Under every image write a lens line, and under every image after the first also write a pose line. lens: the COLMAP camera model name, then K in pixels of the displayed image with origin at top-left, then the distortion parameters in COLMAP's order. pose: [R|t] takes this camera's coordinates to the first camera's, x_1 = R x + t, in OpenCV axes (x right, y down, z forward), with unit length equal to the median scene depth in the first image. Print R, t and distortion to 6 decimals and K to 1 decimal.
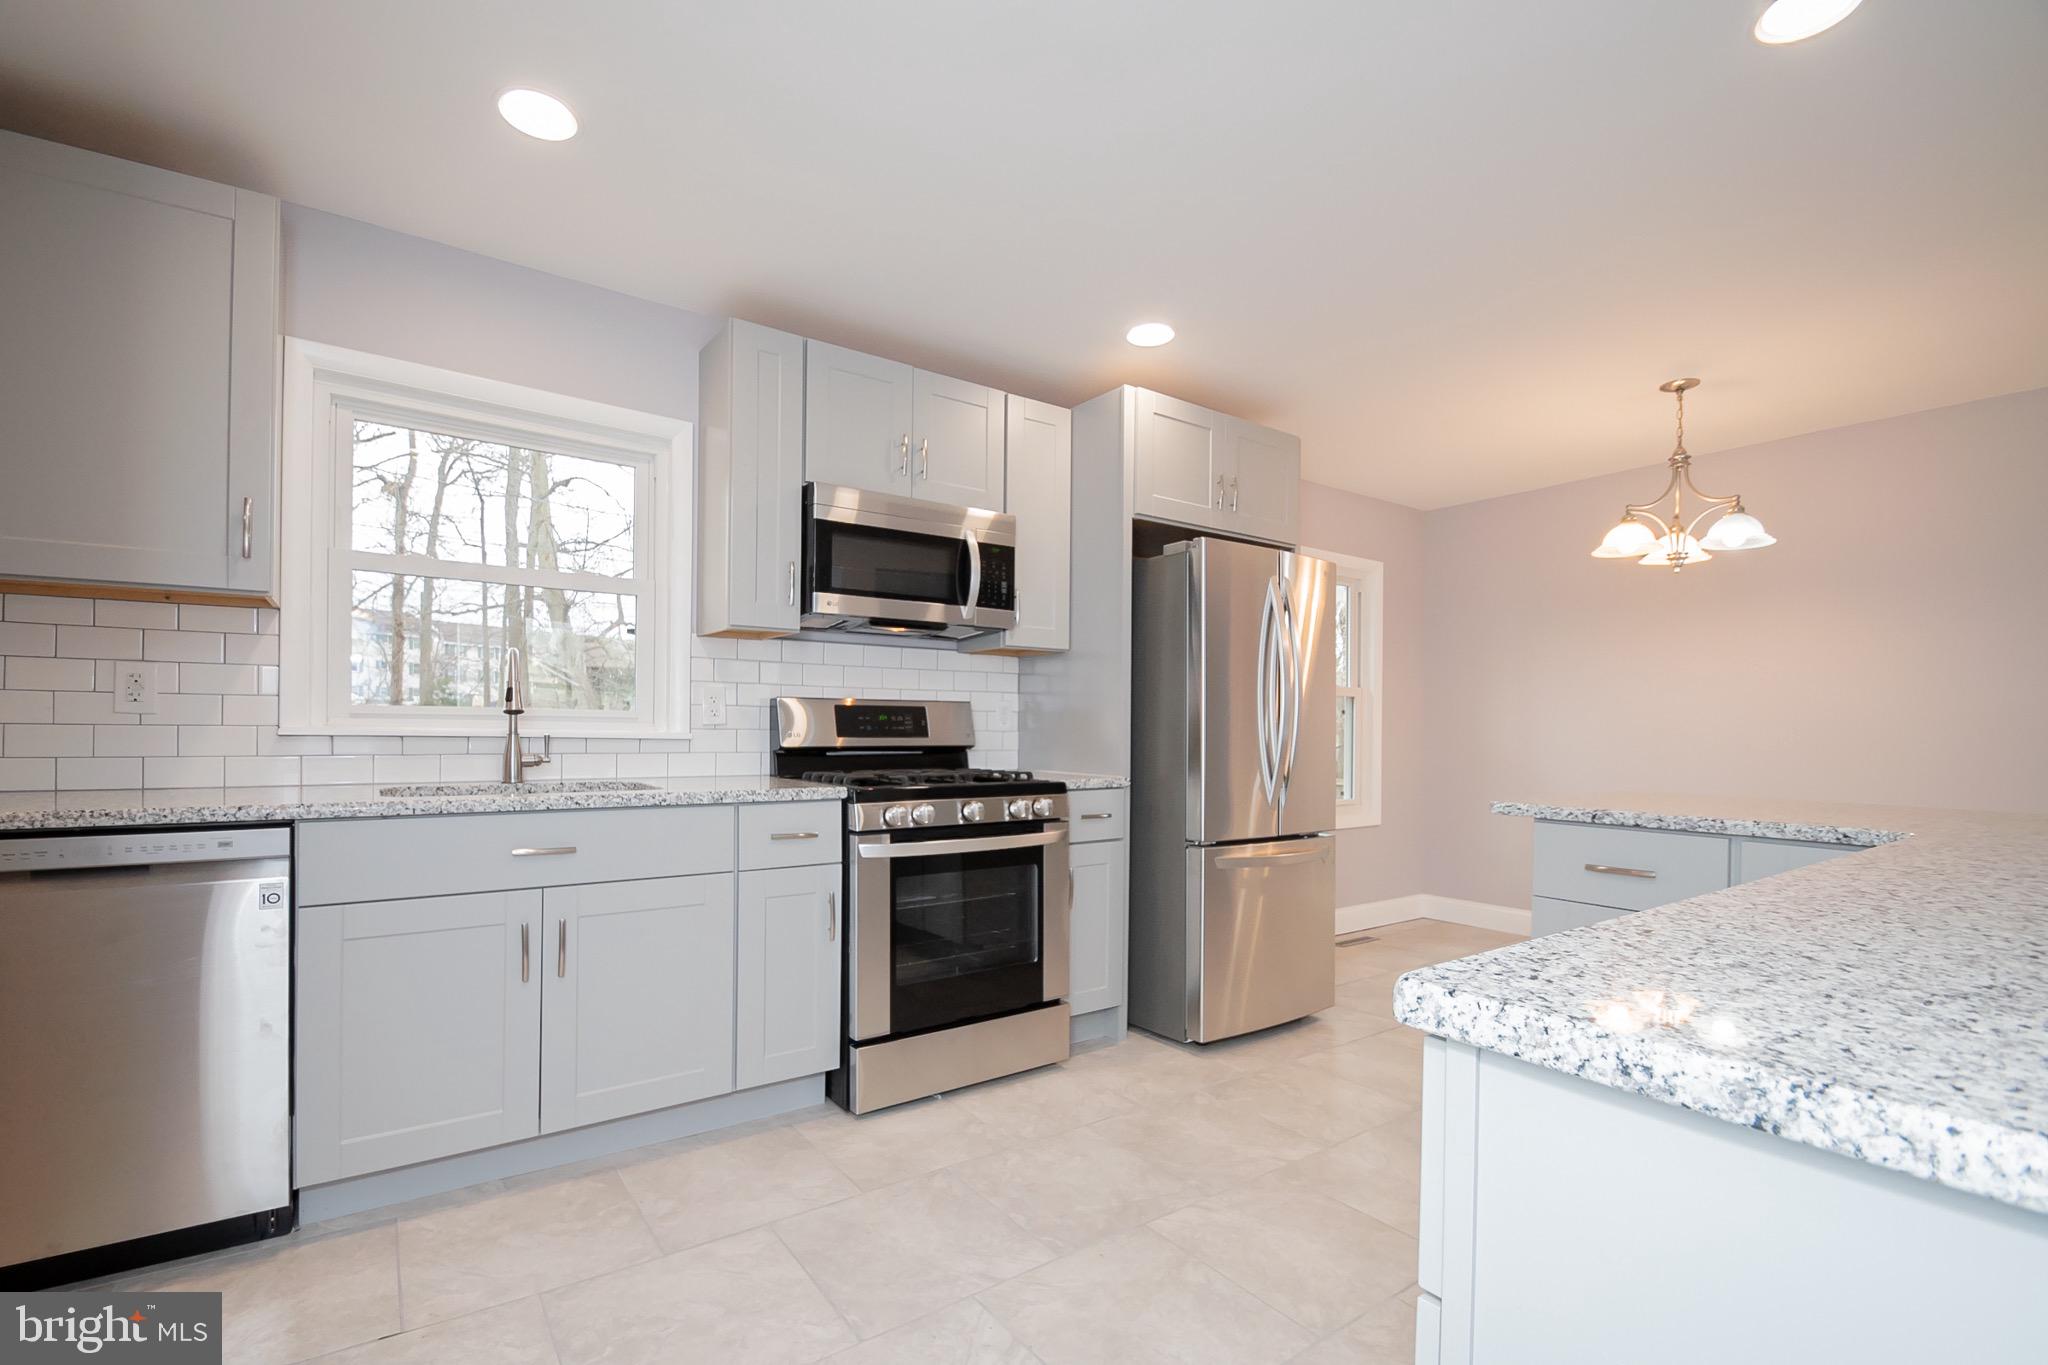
lens RADIAL K [[894.6, 0, 991.2], [0, 894.6, 724.4], [0, 0, 1]] dist [0.007785, -0.014226]
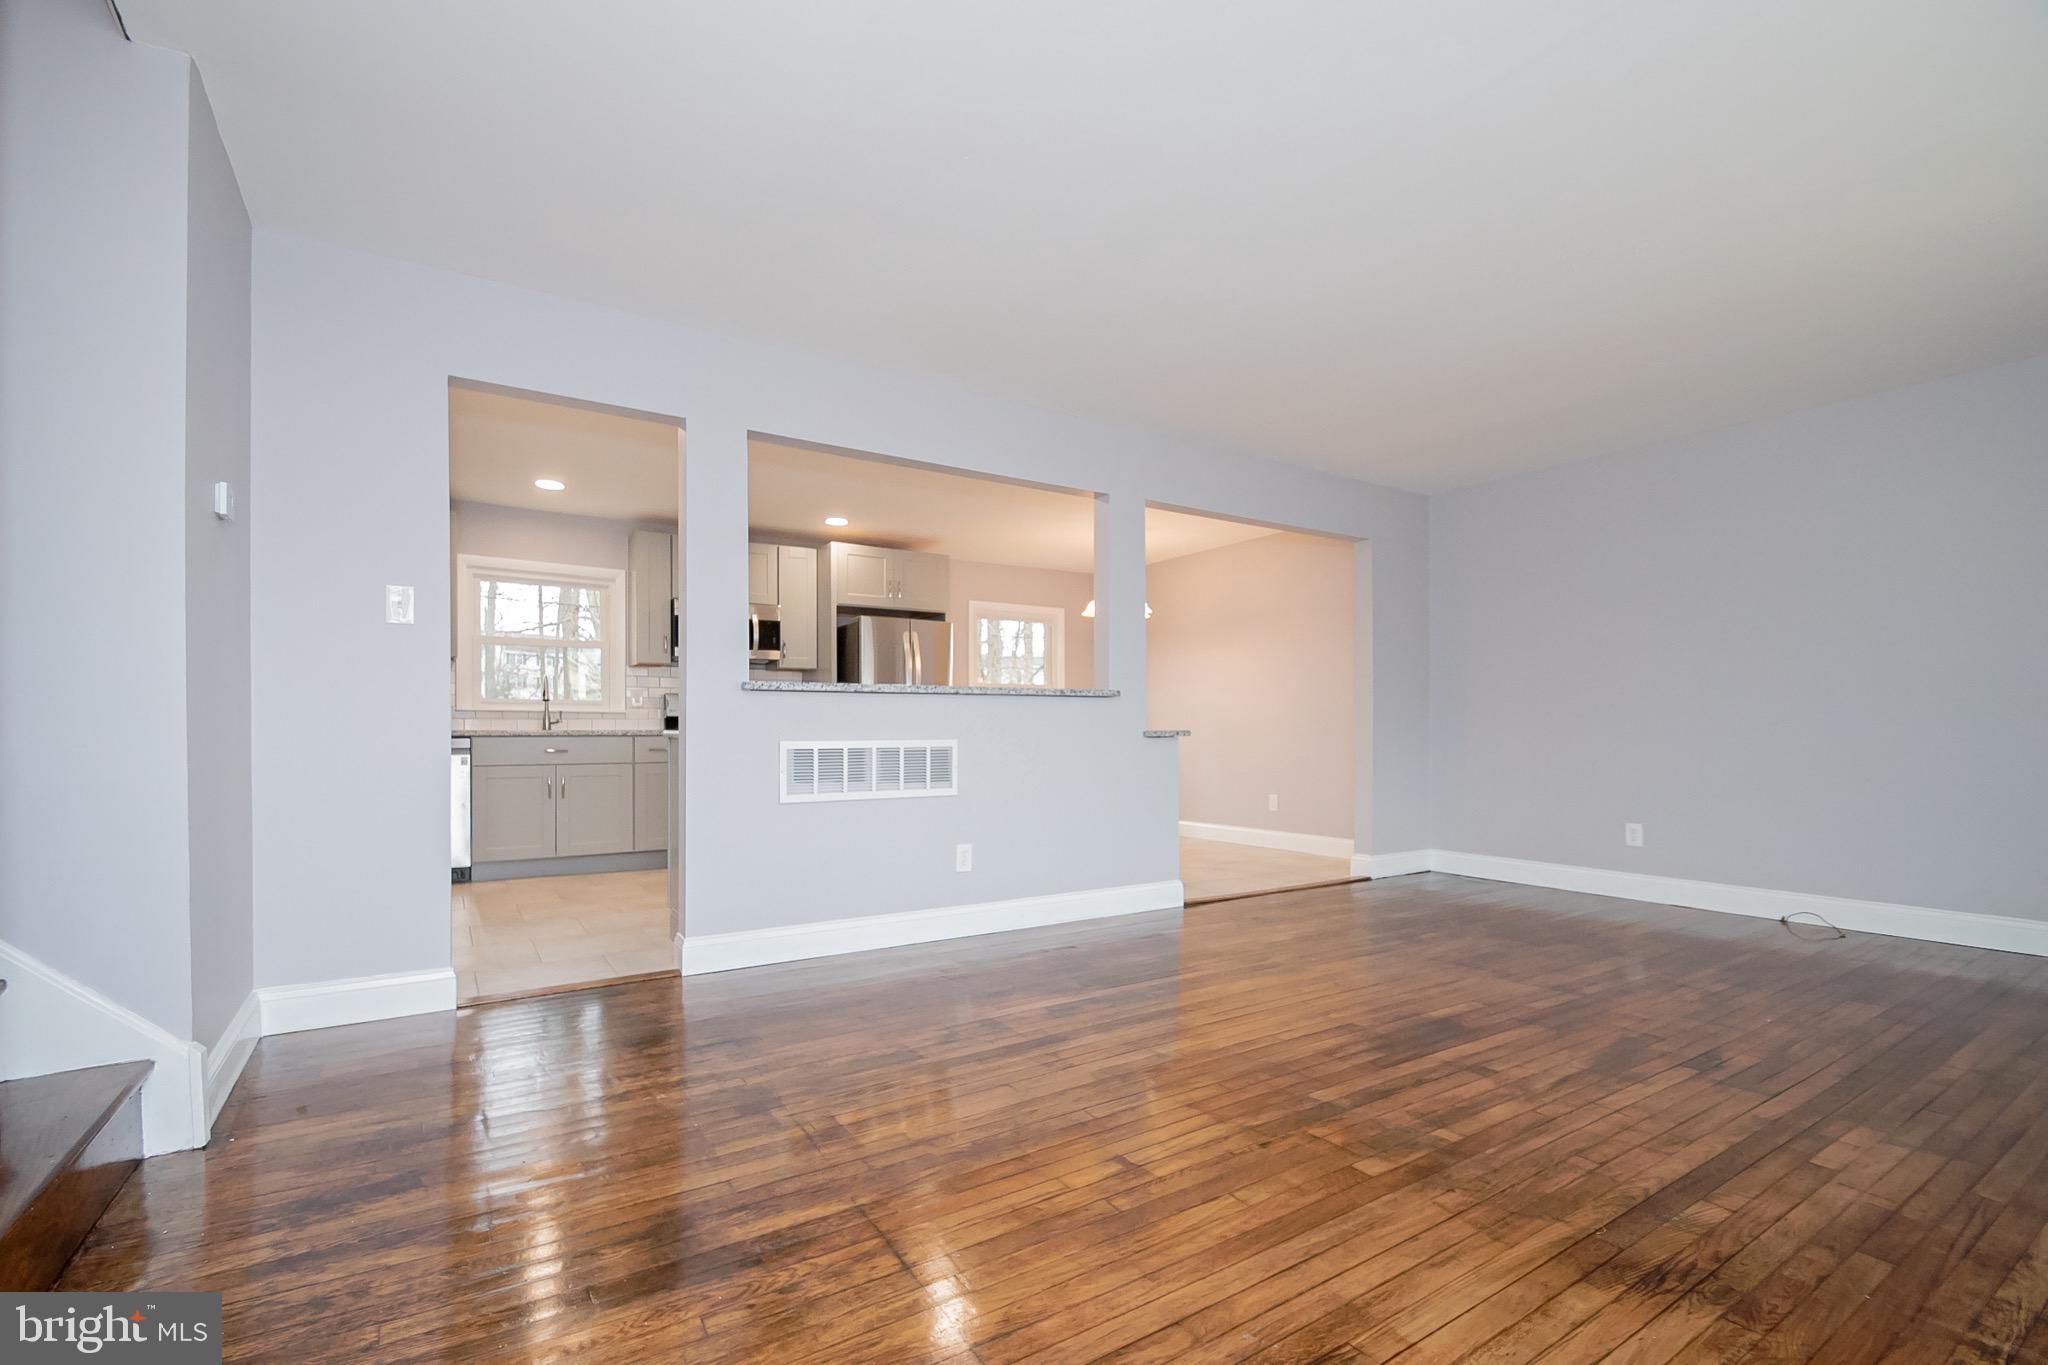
lens RADIAL K [[894.6, 0, 991.2], [0, 894.6, 724.4], [0, 0, 1]] dist [0.007785, -0.014226]
pose [[0.998597, -0.011628, -0.051662, 0.669355], [0.011652, 0.999932, 0.000168, 0.053811], [0.051656, -0.000770, 0.998665, -1.145825]]
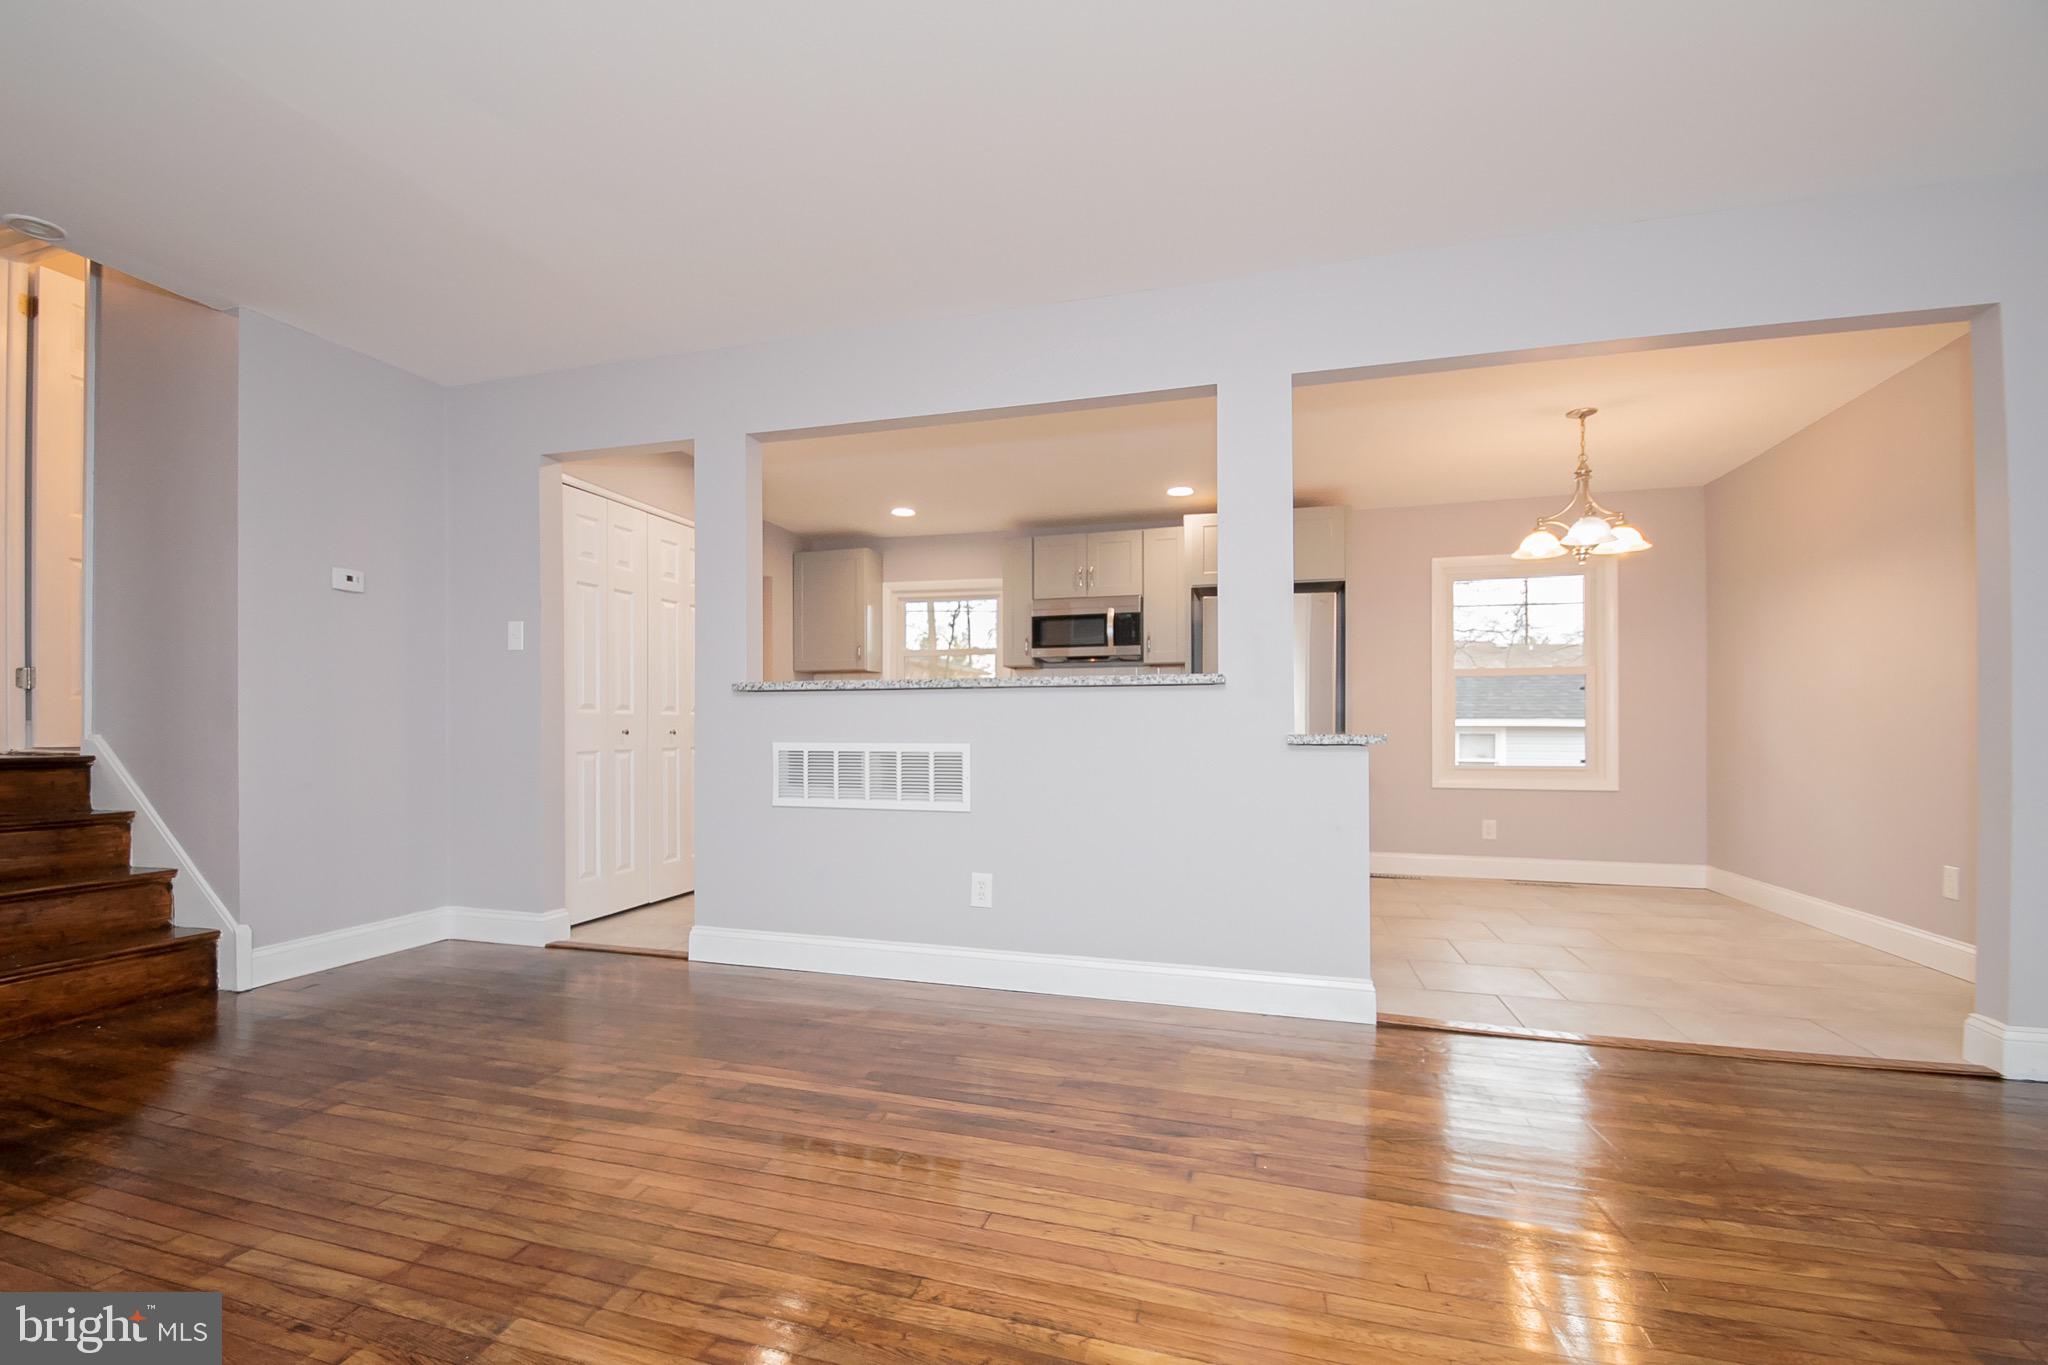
lens RADIAL K [[894.6, 0, 991.2], [0, 894.6, 724.4], [0, 0, 1]] dist [0.007785, -0.014226]
pose [[0.615350, -0.013186, -0.788144, 1.432618], [0.008656, 0.999913, -0.009971, 0.064026], [0.788207, -0.000687, 0.615410, -0.459920]]
